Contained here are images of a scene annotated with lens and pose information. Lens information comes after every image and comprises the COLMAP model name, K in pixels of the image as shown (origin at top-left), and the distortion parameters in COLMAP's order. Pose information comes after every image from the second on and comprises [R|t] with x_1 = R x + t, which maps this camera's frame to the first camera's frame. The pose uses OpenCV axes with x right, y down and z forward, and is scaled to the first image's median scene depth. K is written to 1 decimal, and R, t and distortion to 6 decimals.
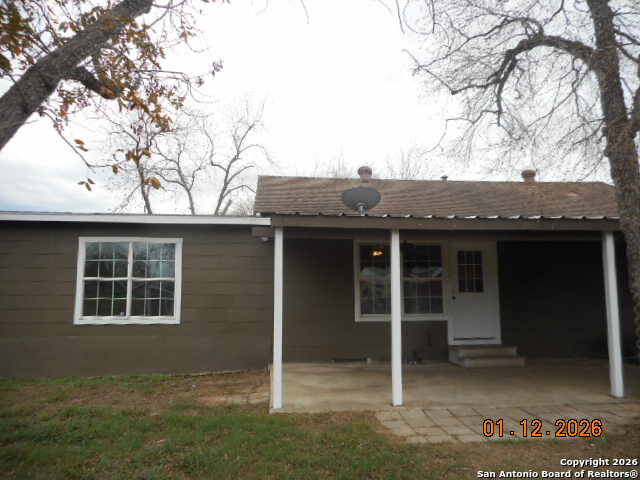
lens RADIAL K [[468.2, 0, 320.0], [0, 468.2, 240.0], [0, 0, 1]] dist [-0.006708, -0.002759]
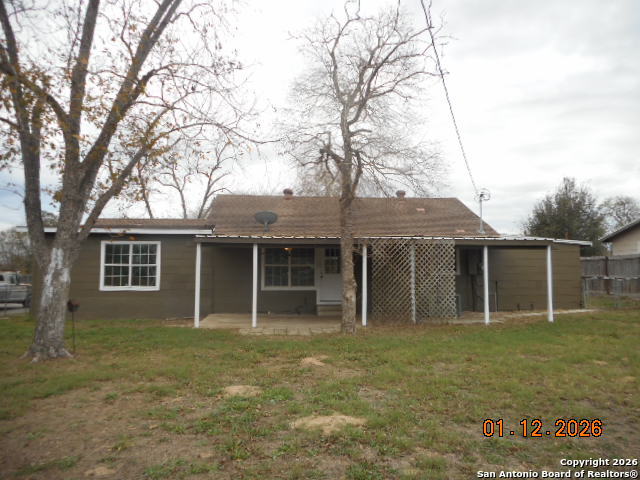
lens RADIAL K [[468.2, 0, 320.0], [0, 468.2, 240.0], [0, 0, 1]] dist [-0.006708, -0.002759]
pose [[0.999564, 0.005187, -0.029076, 0.349720], [-0.003608, 0.998529, 0.054098, -0.106142], [0.029314, -0.053969, 0.998112, -0.714992]]
